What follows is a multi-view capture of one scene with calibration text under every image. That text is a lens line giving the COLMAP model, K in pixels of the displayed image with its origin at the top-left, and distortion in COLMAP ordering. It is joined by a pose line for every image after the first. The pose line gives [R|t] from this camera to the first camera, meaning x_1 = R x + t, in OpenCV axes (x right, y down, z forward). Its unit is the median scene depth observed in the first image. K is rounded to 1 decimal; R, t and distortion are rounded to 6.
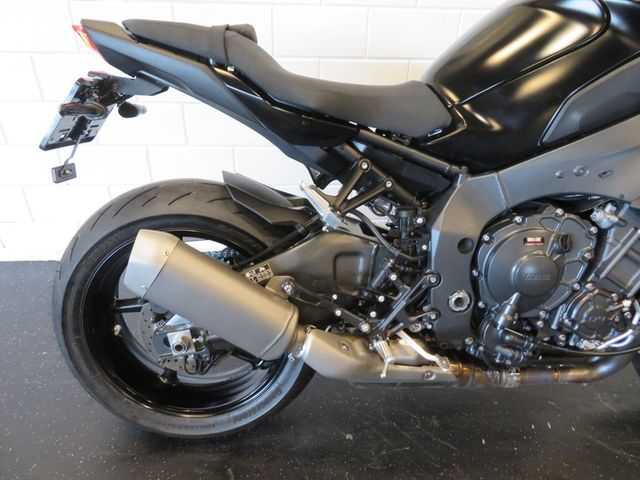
lens RADIAL K [[500.3, 0, 320.0], [0, 500.3, 240.0], [0, 0, 1]] dist [0.006767, 0.006520]
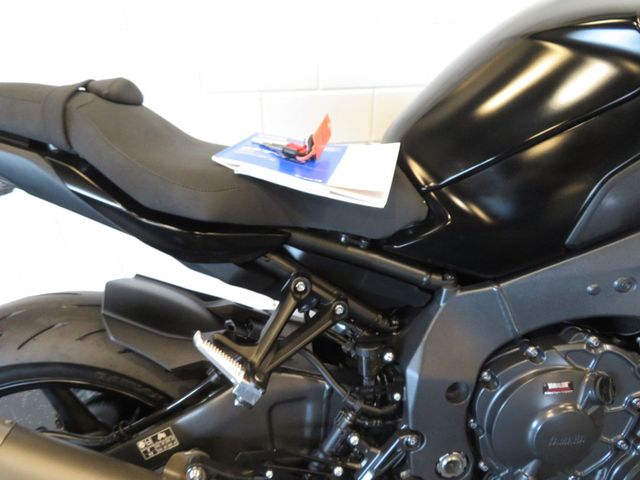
lens RADIAL K [[500.3, 0, 320.0], [0, 500.3, 240.0], [0, 0, 1]] dist [0.006767, 0.006520]
pose [[0.998628, -0.048997, 0.018489, 0.101115], [0.048813, 0.998755, 0.010270, -0.207193], [-0.018969, -0.009353, 0.999776, 0.321335]]
